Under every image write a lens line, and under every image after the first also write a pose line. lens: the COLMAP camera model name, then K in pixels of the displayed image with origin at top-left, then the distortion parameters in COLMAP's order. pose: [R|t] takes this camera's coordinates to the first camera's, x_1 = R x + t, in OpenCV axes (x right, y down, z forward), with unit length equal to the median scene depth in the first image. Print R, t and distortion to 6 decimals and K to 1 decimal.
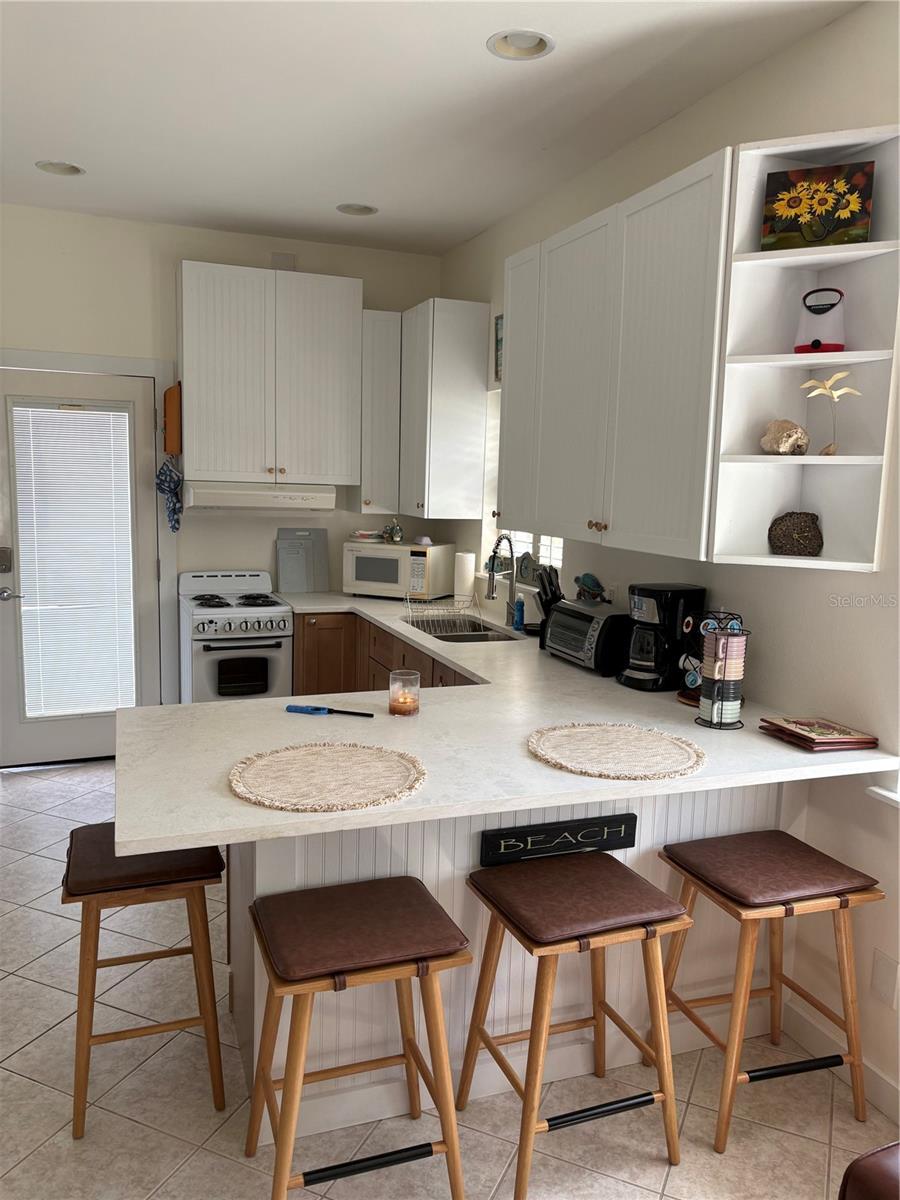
lens RADIAL K [[906.9, 0, 457.3], [0, 906.9, 601.2], [0, 0, 1]] dist [0.009366, -0.006453]
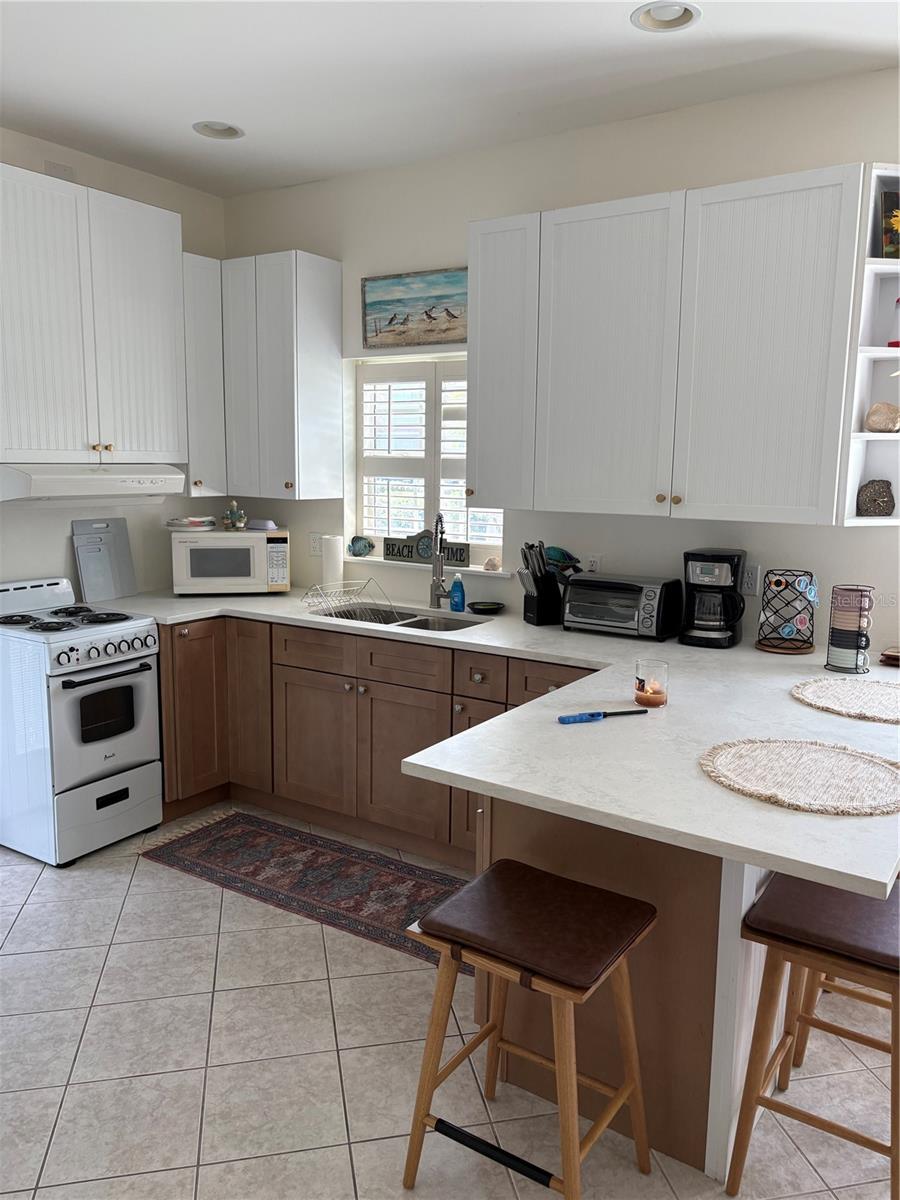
lens RADIAL K [[906.9, 0, 453.0], [0, 906.9, 601.4], [0, 0, 1]] dist [0.009366, -0.006453]
pose [[0.807178, -0.112585, 0.579473, -0.433142], [0.090488, 0.993641, 0.067008, -0.037913], [-0.583332, -0.001652, 0.812232, 0.190120]]
